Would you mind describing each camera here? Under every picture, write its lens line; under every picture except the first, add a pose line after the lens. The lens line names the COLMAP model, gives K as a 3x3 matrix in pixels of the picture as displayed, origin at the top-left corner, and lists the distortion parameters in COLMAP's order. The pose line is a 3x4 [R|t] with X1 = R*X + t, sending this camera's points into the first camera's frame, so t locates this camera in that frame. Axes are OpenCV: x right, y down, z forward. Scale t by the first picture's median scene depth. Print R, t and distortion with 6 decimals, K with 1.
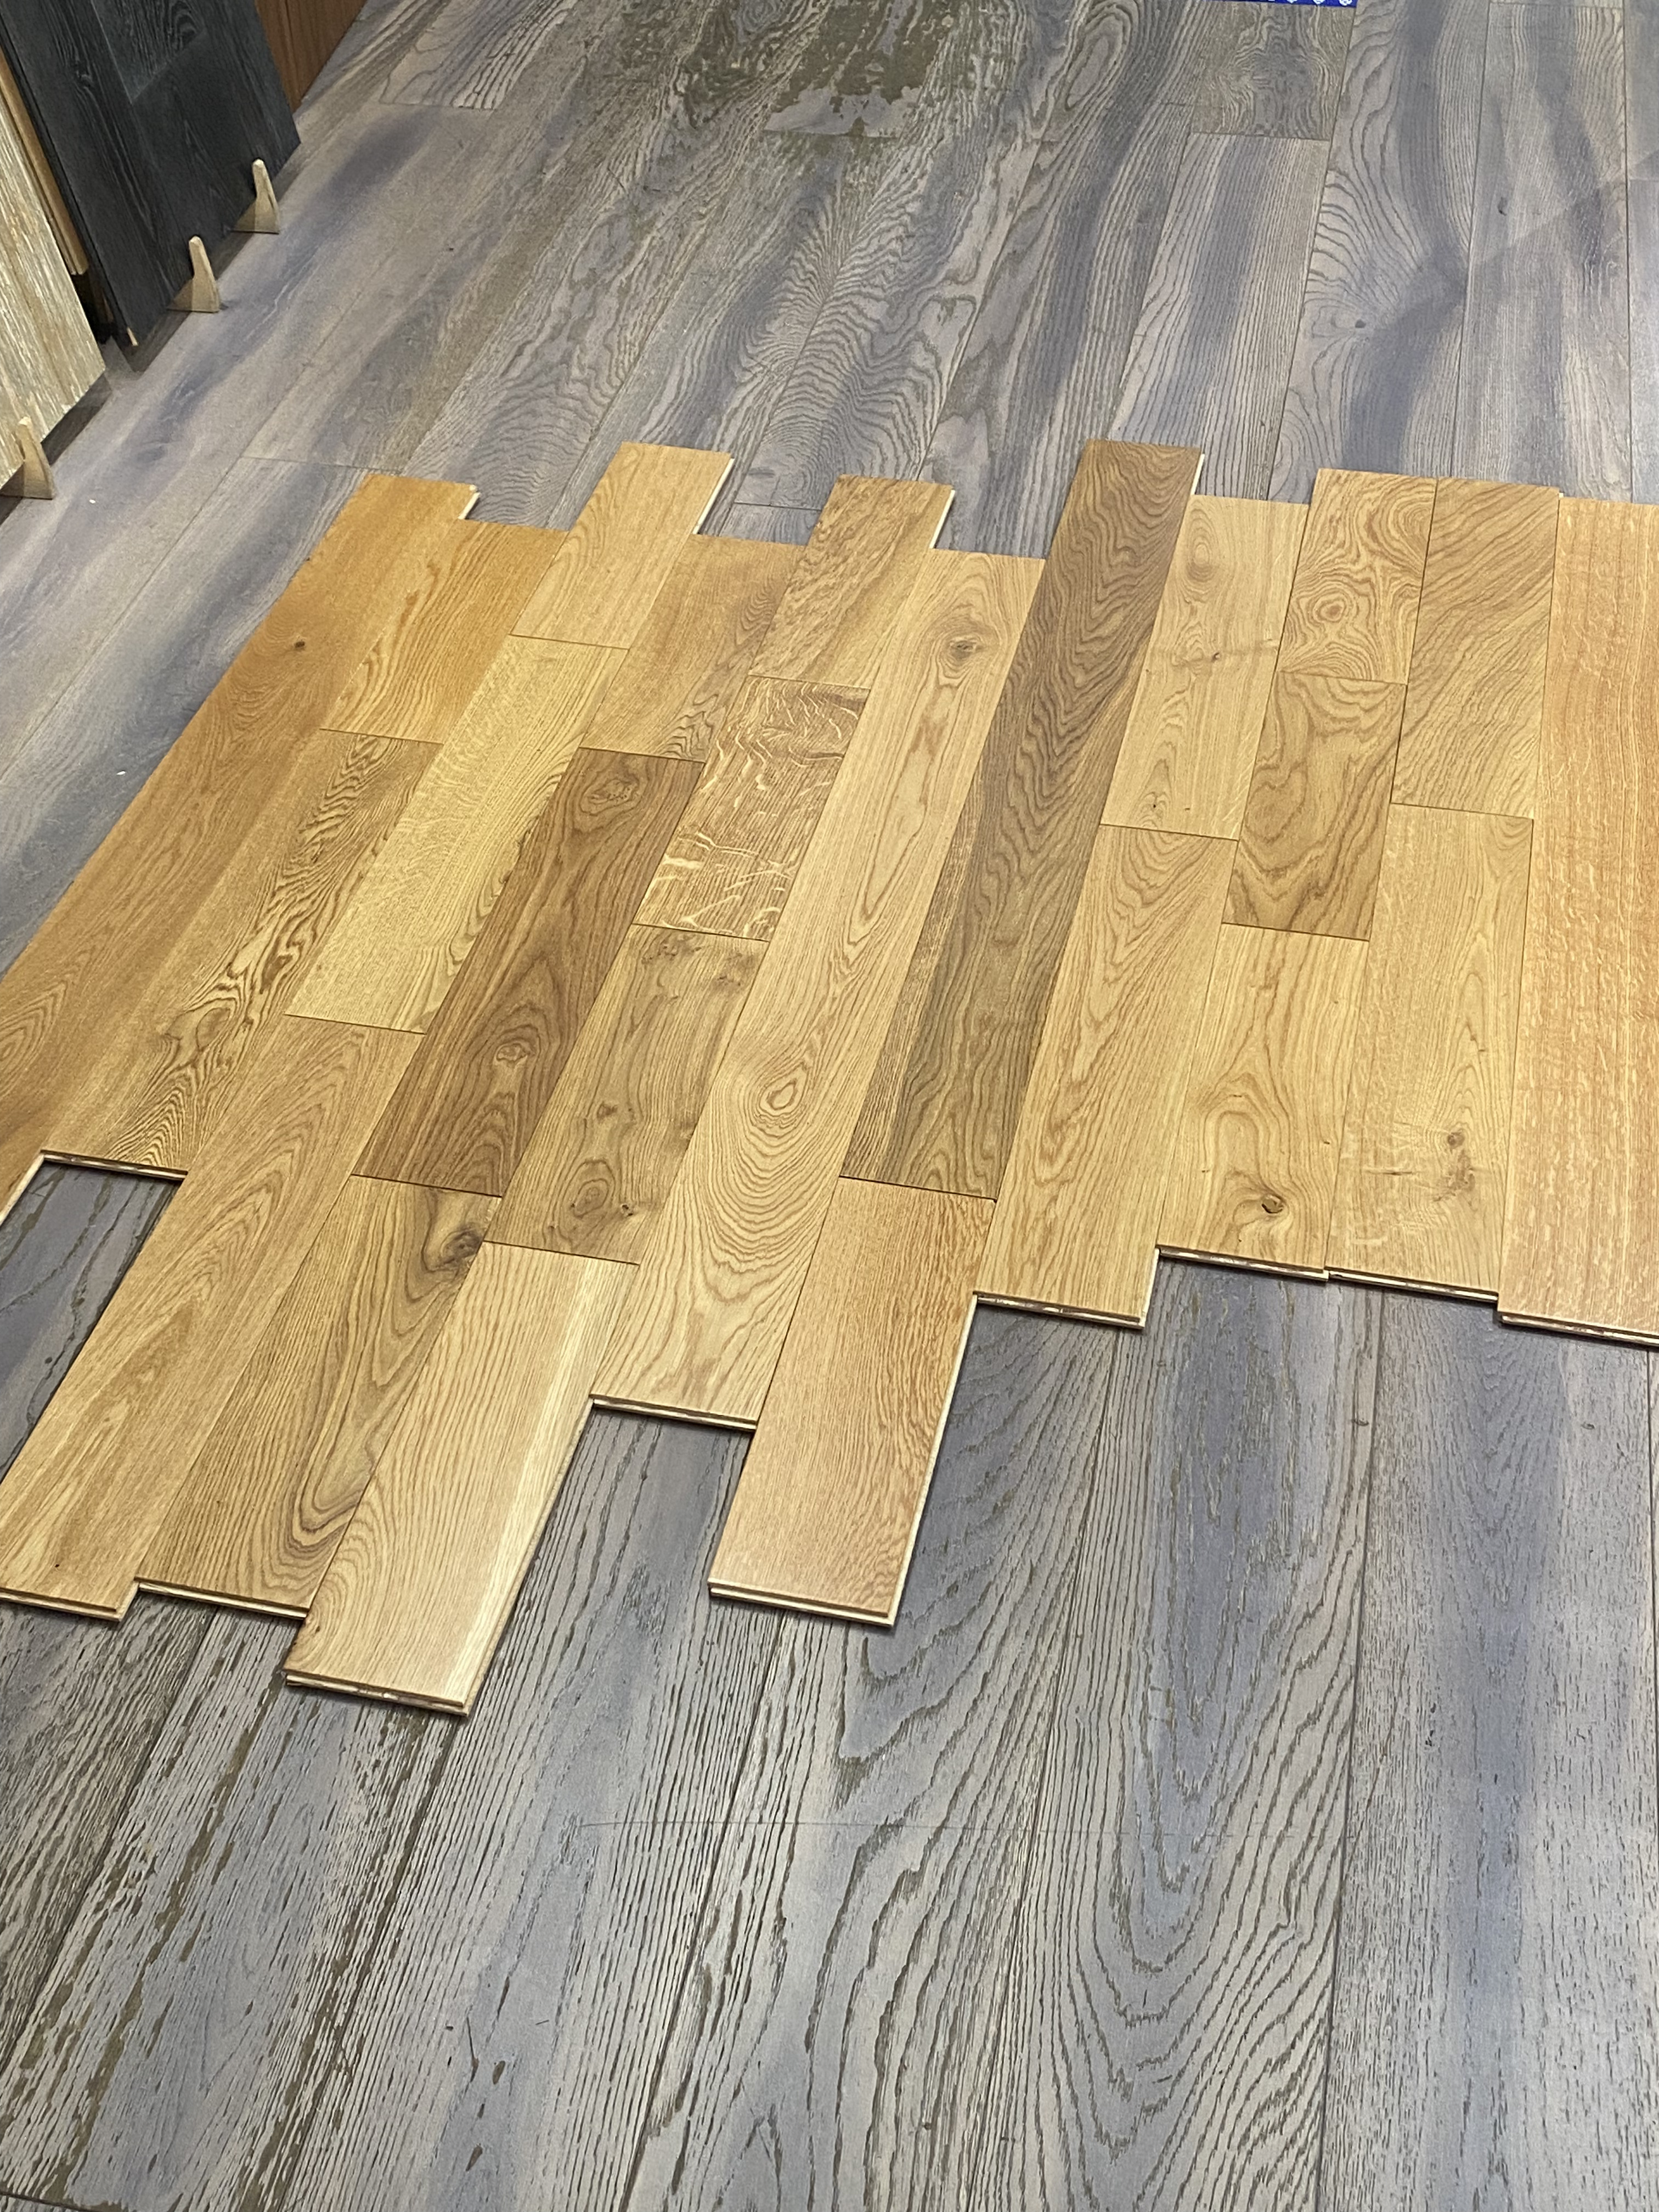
lens RADIAL K [[2657.4, 0, 833.2], [0, 2657.4, 1038.3], [0, 0, 1]] dist [0.131174, -0.383403]
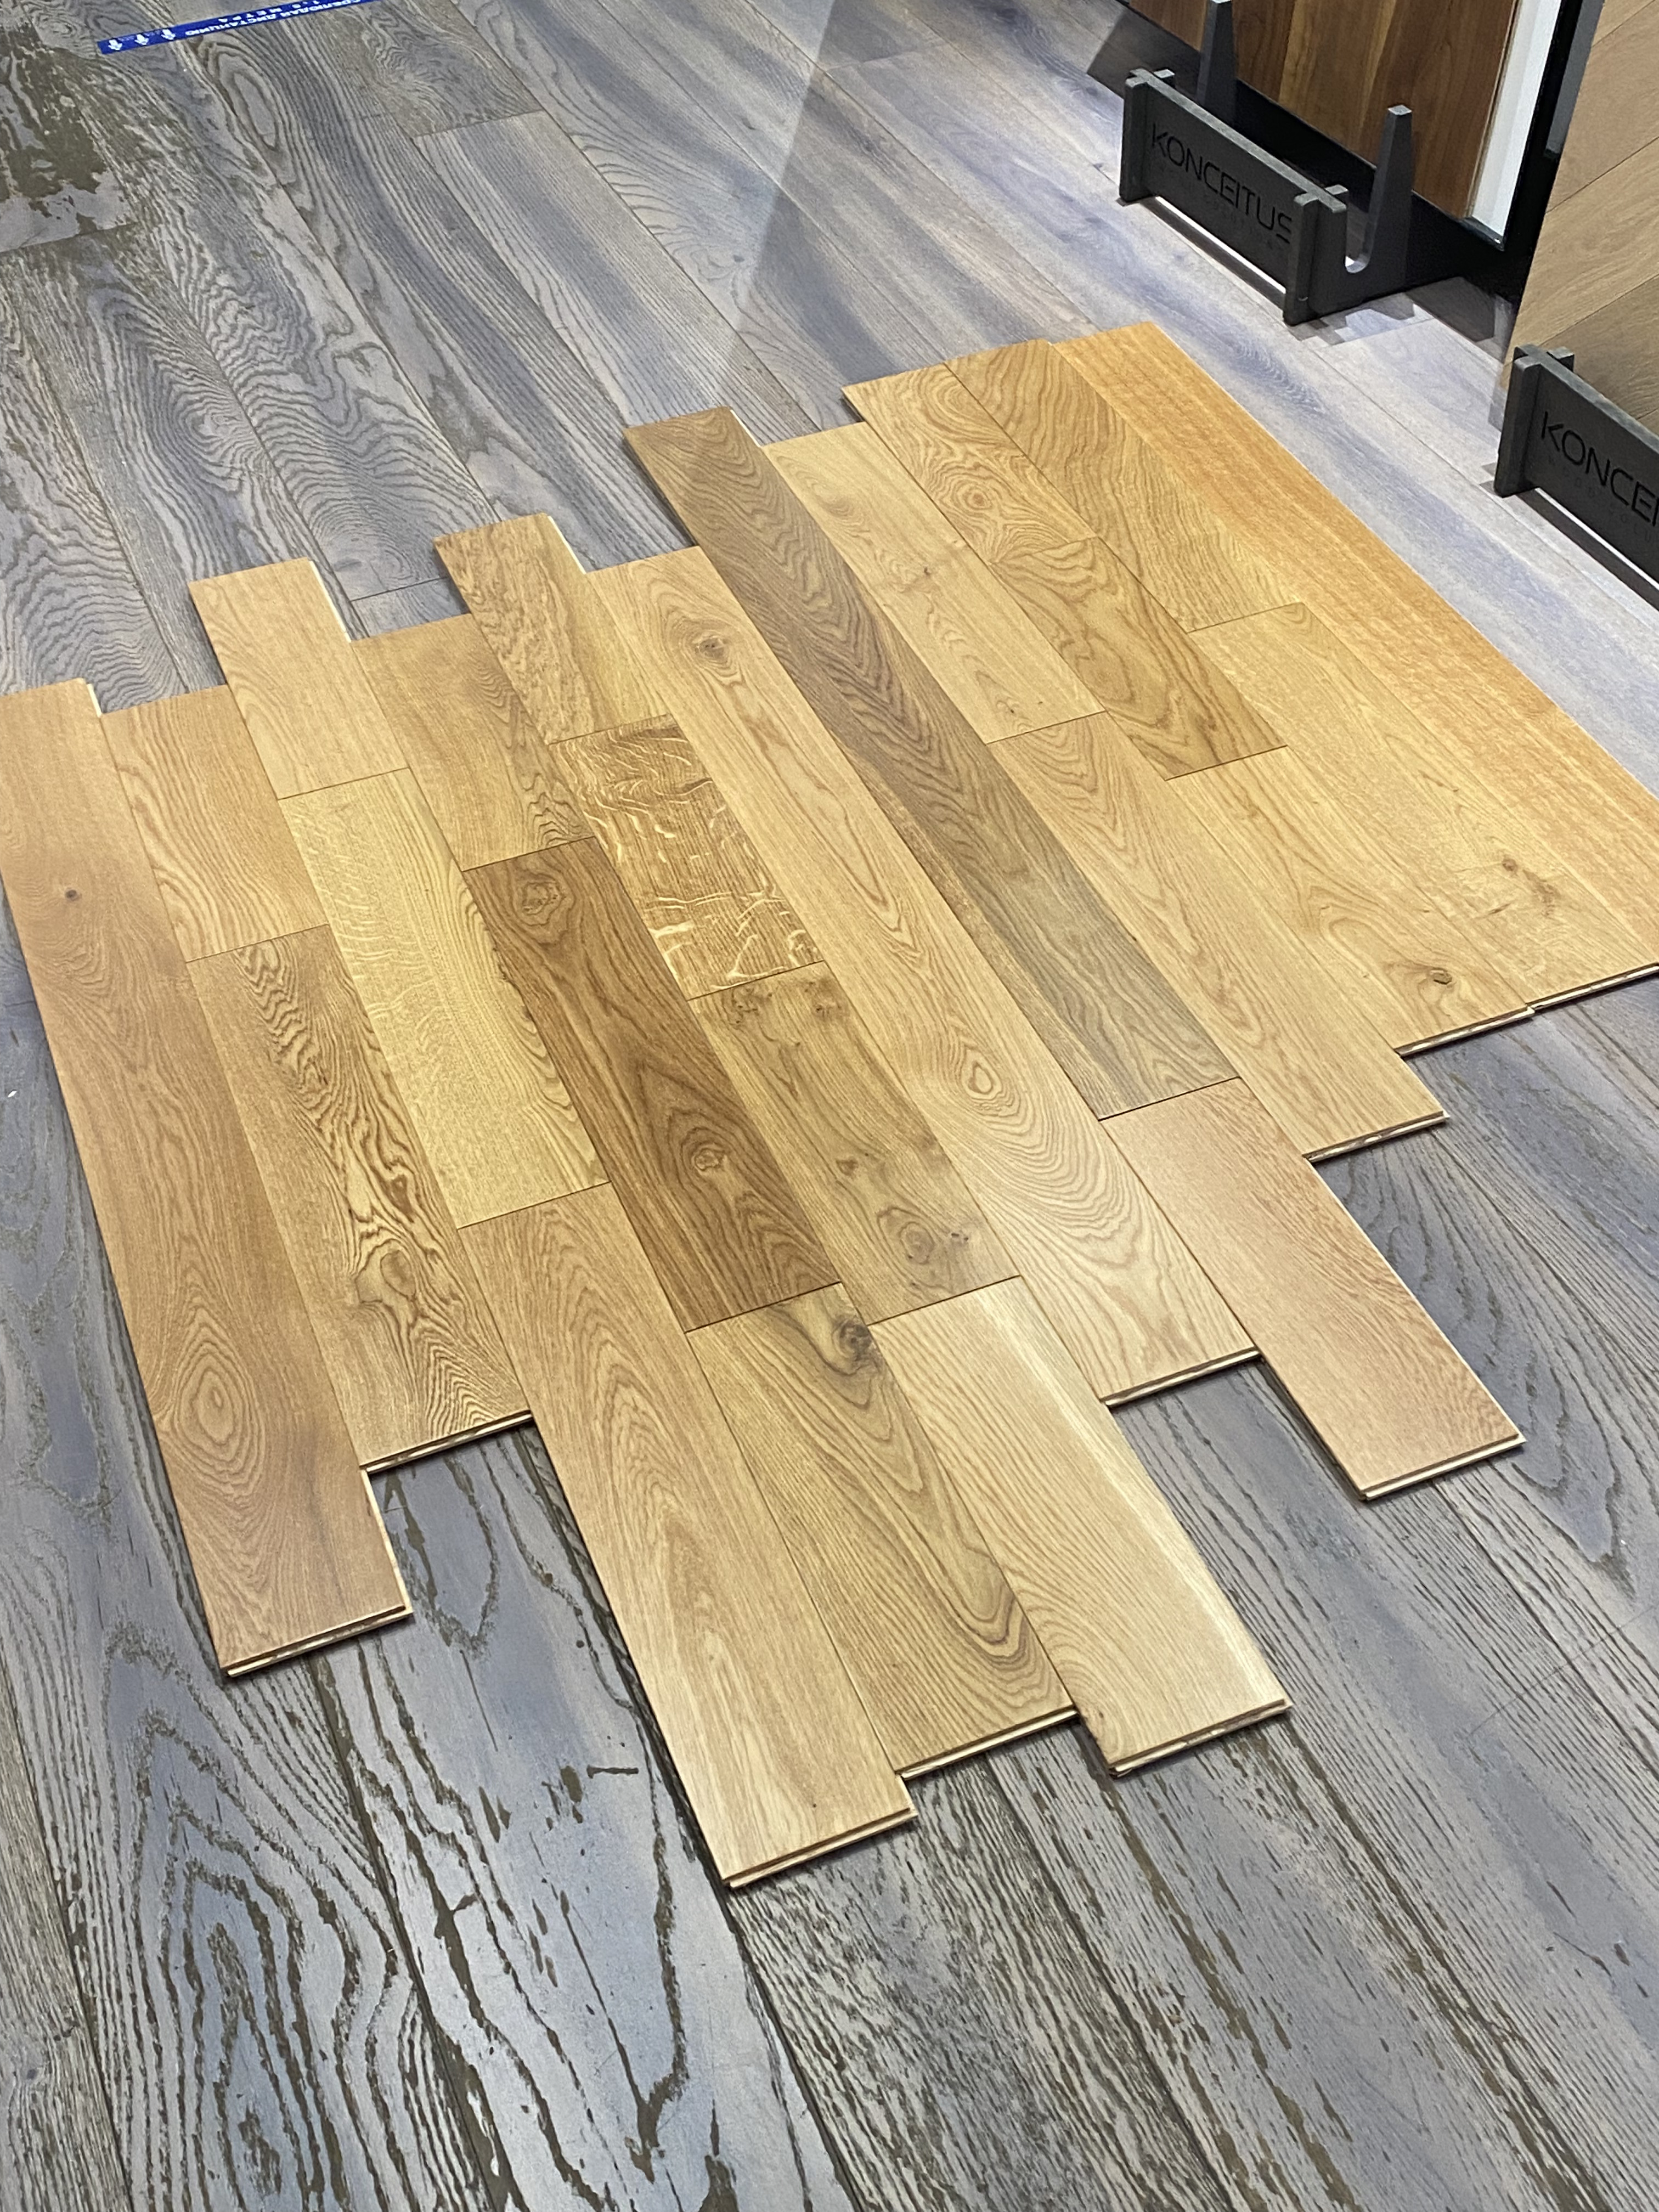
lens RADIAL K [[2657.4, 0, 833.2], [0, 2657.4, 1038.3], [0, 0, 1]] dist [0.131174, -0.383403]
pose [[0.818470, -0.394295, 0.417898, -0.467301], [0.394704, 0.914417, 0.089726, -0.102241], [-0.417512, 0.091509, 0.904052, 0.119846]]
